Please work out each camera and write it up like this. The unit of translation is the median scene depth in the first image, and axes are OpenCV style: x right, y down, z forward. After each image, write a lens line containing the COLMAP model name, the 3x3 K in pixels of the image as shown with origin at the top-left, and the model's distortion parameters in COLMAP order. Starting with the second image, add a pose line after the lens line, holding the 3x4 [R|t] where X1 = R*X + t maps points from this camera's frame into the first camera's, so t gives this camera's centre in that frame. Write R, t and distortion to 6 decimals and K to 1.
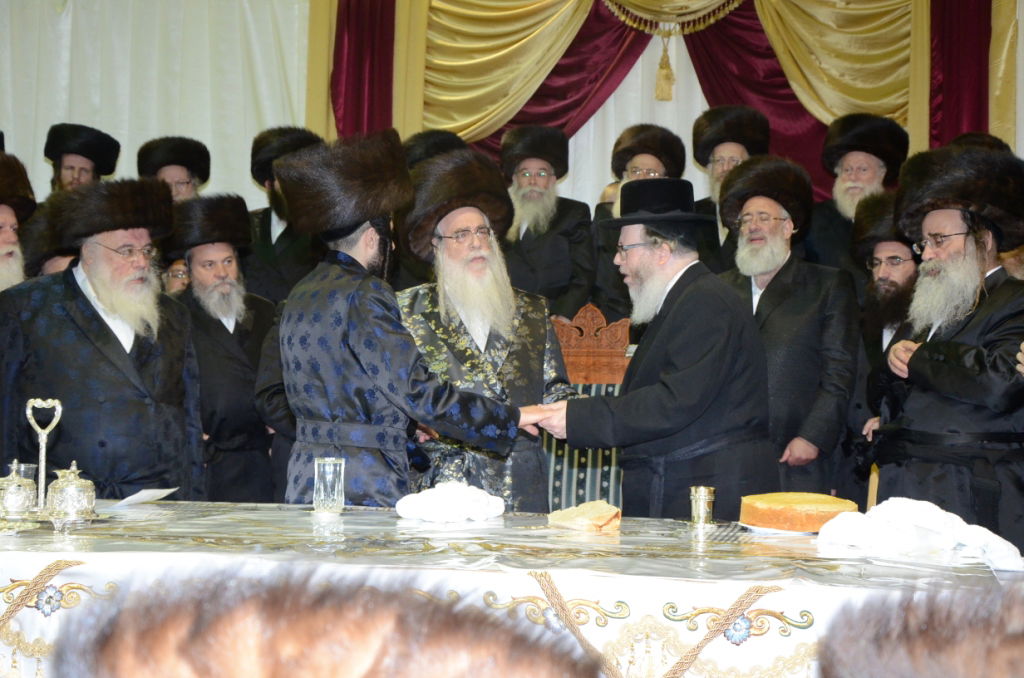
lens RADIAL K [[1777.2, 0, 512.0], [0, 1777.2, 339.0], [0, 0, 1]] dist [0.244053, 0.027348]
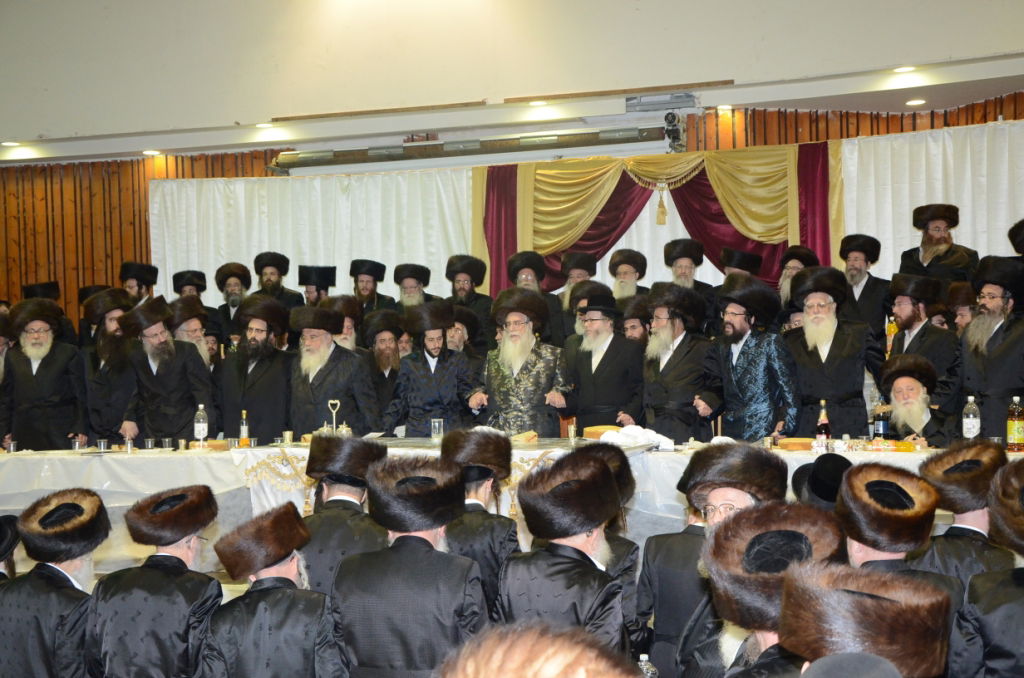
lens RADIAL K [[1681.6, 0, 512.0], [0, 1681.6, 339.0], [0, 0, 1]] dist [0.048327, 0.086455]
pose [[0.986016, -0.039757, -0.161838, 0.210844], [0.040622, 0.999173, 0.002037, -0.026844], [0.161623, -0.008583, 0.986815, -0.734573]]
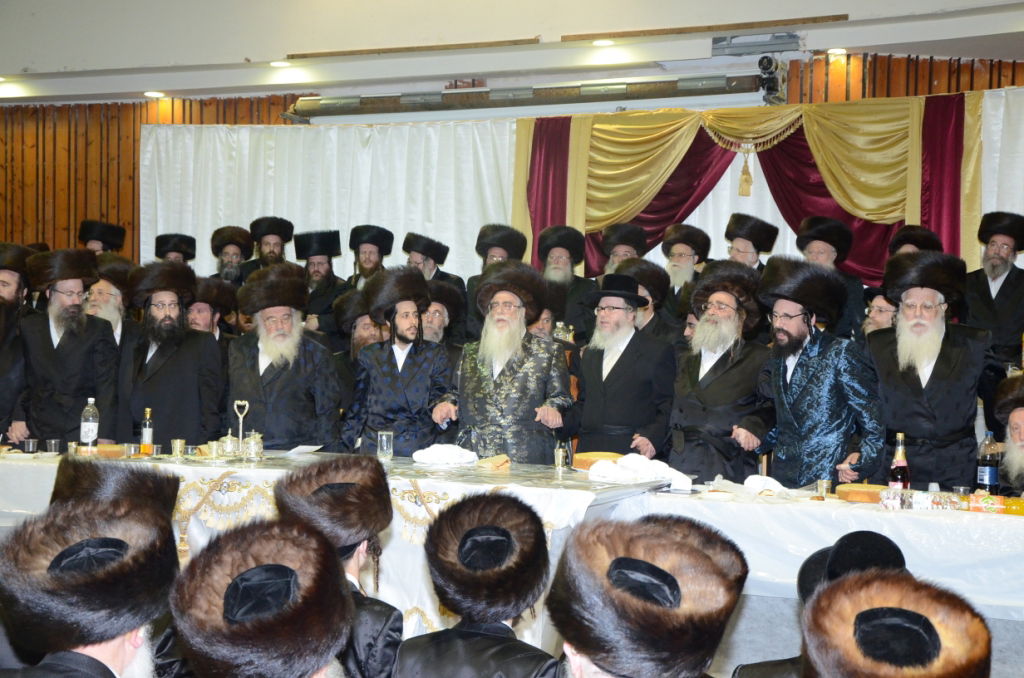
lens RADIAL K [[1741.7, 0, 507.8], [0, 1741.7, 320.7], [0, 0, 1]] dist [0.170746, 0.199503]
pose [[0.966329, -0.001062, -0.257306, 0.267688], [-0.001112, 0.999965, -0.008302, -0.020610], [0.257306, 0.008309, 0.966294, -0.427523]]
